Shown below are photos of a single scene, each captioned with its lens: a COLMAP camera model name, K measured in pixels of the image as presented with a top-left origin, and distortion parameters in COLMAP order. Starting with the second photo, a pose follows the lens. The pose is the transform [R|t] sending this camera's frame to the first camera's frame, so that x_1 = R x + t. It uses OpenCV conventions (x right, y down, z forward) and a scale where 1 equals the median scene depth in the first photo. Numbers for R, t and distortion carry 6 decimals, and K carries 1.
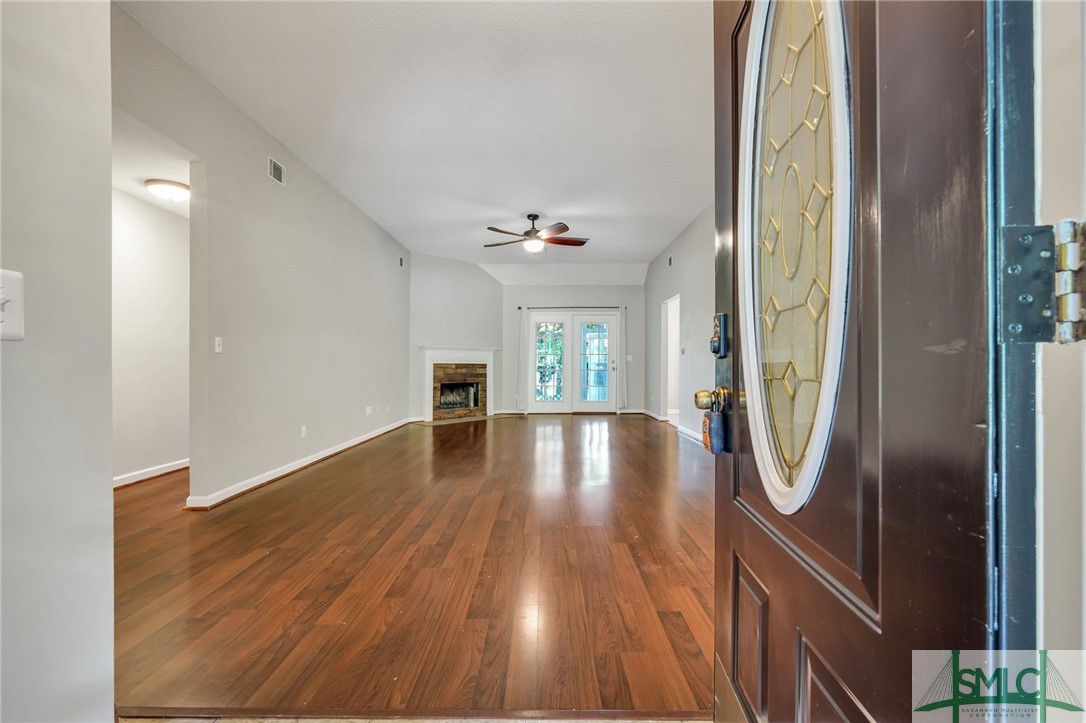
lens RADIAL K [[473.3, 0, 544.7], [0, 473.3, 361.5], [0, 0, 1]] dist [-0.018677, 0.000987]
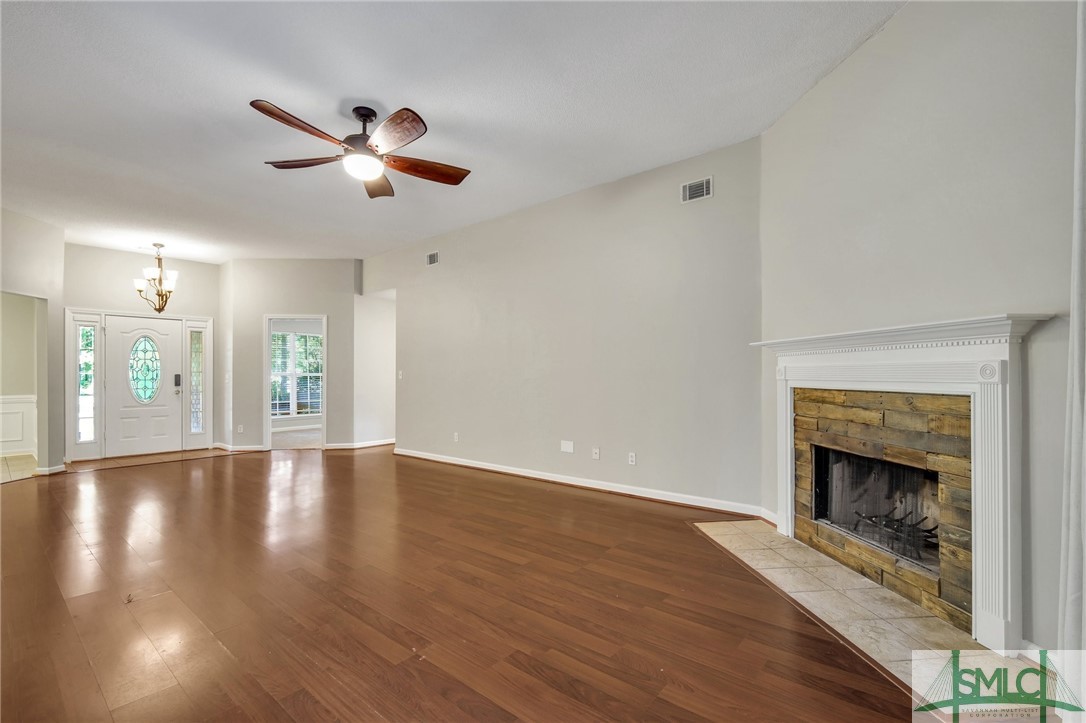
lens RADIAL K [[491.8, 0, 543.0], [0, 491.8, 374.9], [0, 0, 1]] dist [-0.014594, 0.004673]
pose [[-0.650463, 0.002535, -0.759534, 0.179387], [0.011834, 0.999907, -0.006798, -0.005448], [0.759446, -0.013410, -0.650432, 1.026839]]
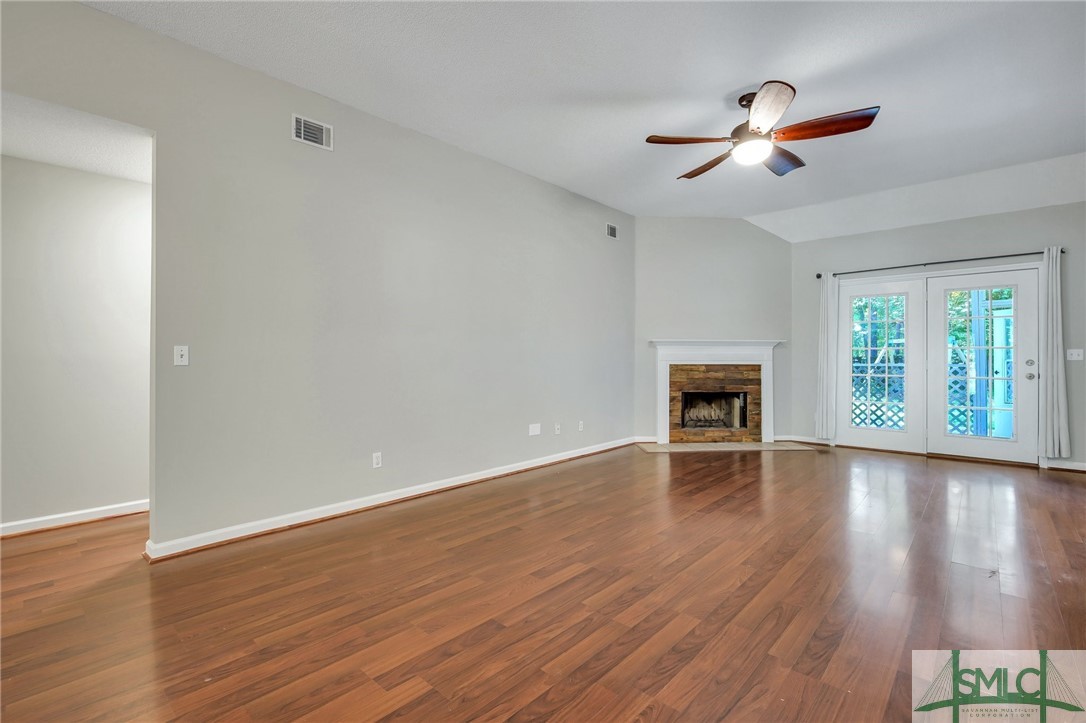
lens RADIAL K [[485.9, 0, 539.5], [0, 485.9, 351.4], [0, 0, 1]] dist [-0.012797, 0.000272]
pose [[0.735509, -0.007955, -0.677469, 0.114004], [0.006207, 0.999968, -0.005003, -0.012657], [0.677487, -0.000525, 0.735535, 0.293863]]
